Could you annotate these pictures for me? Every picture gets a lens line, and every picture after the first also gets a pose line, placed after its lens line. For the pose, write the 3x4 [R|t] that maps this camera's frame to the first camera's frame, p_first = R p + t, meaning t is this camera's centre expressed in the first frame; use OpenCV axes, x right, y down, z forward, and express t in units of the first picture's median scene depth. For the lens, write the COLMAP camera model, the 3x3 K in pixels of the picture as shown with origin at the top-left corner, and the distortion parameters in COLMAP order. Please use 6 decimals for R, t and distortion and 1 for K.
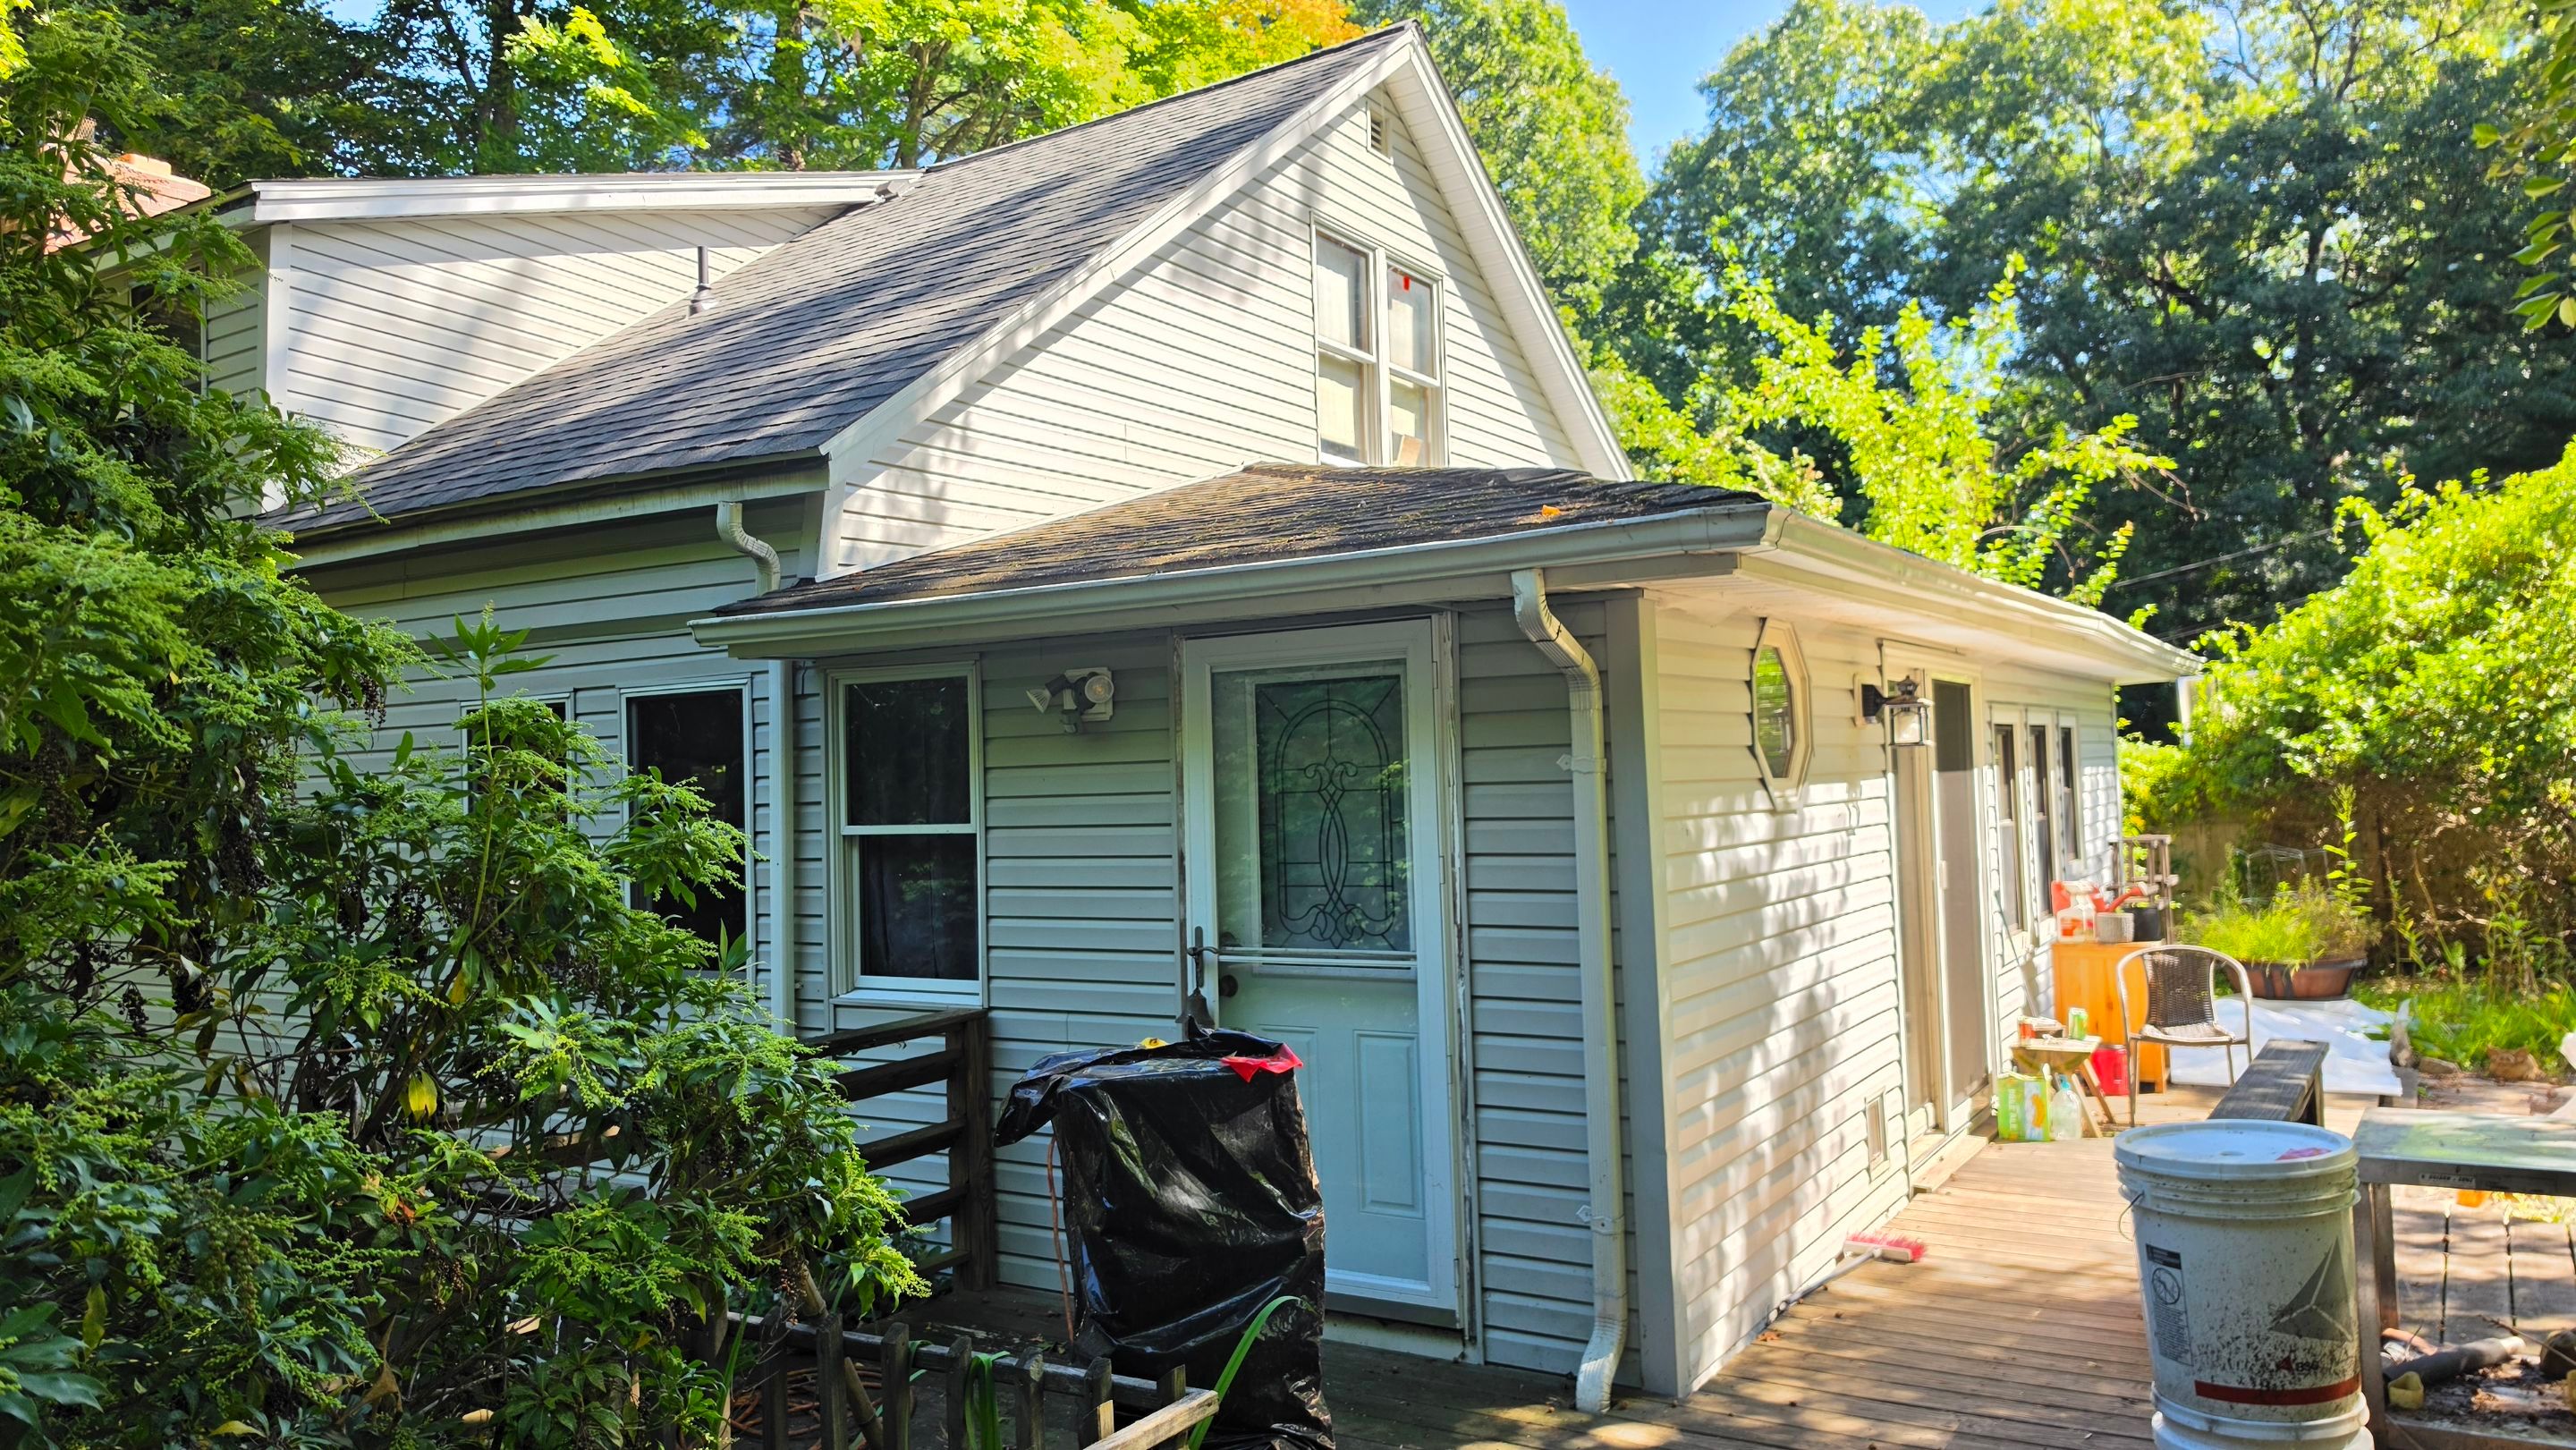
lens RADIAL K [[1807.4, 0, 1288.0], [0, 1807.4, 725.0], [0, 0, 1]] dist [0.001473, -0.000289]
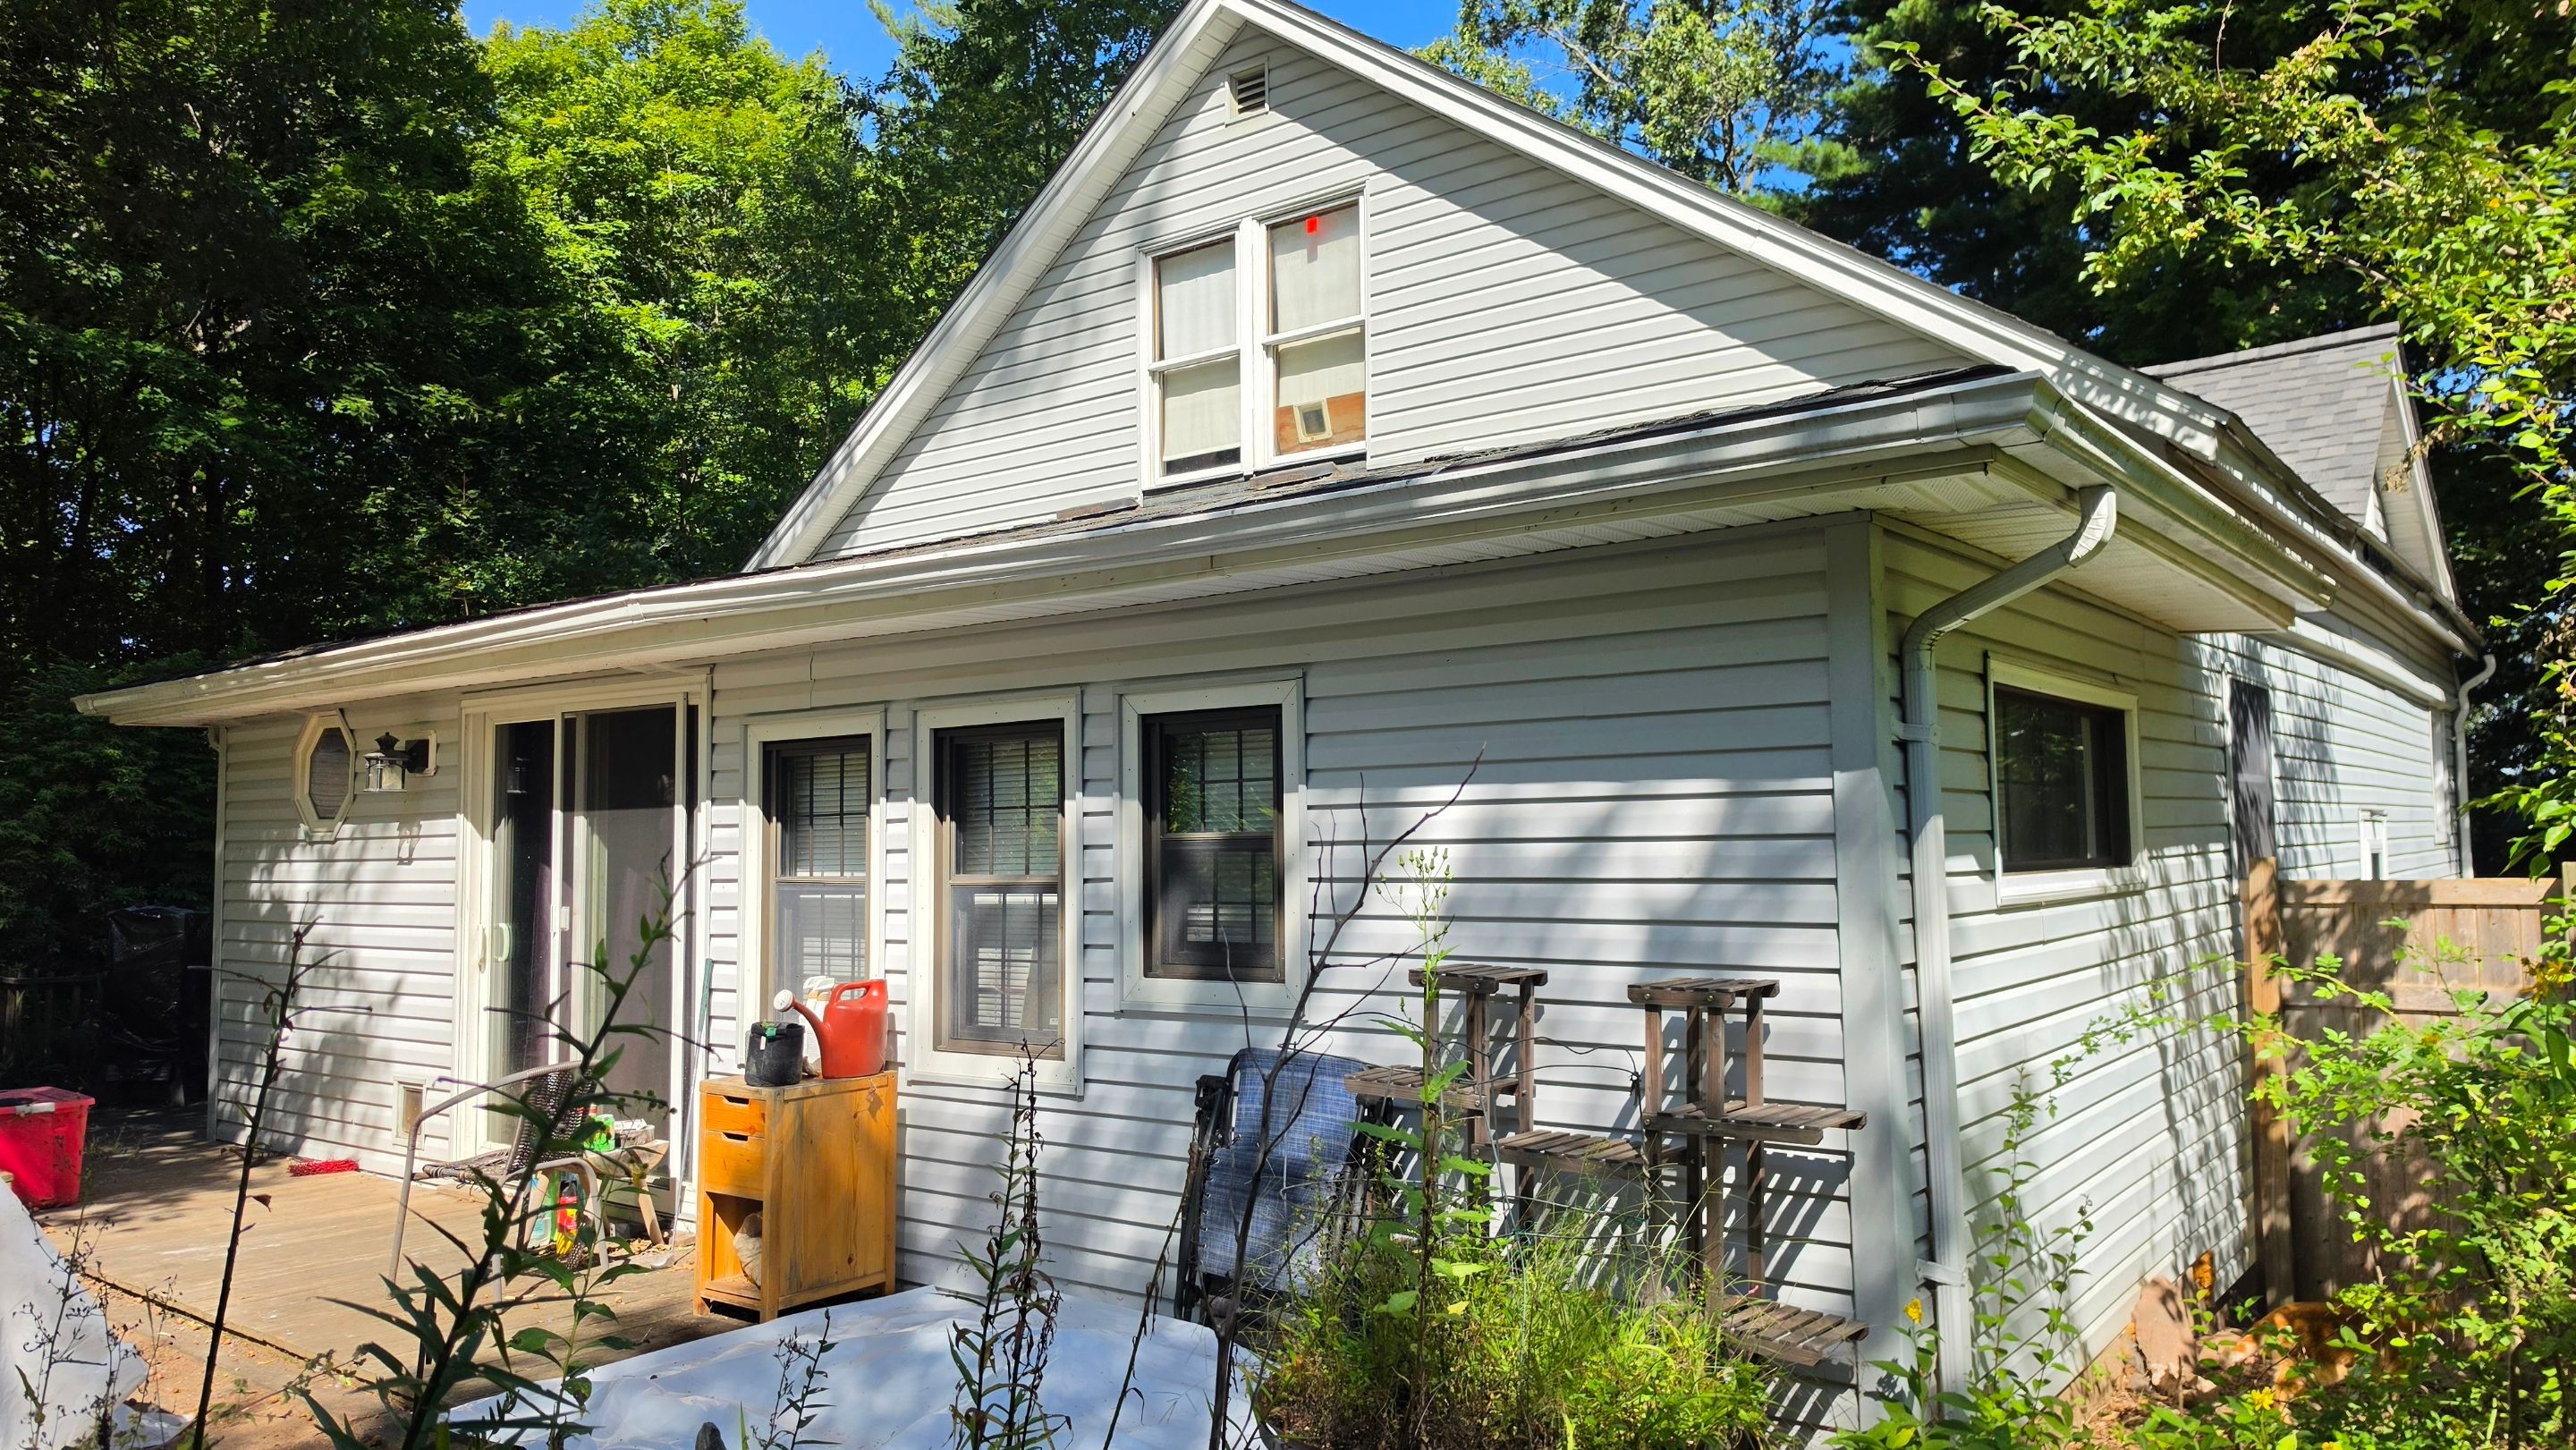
lens RADIAL K [[1807.4, 0, 1288.0], [0, 1807.4, 725.0], [0, 0, 1]] dist [0.001473, -0.000289]
pose [[-0.086416, -0.034949, -0.995646, 0.976717], [0.057988, 0.997514, -0.040048, 0.024936], [0.994570, -0.061196, -0.084174, 1.127075]]
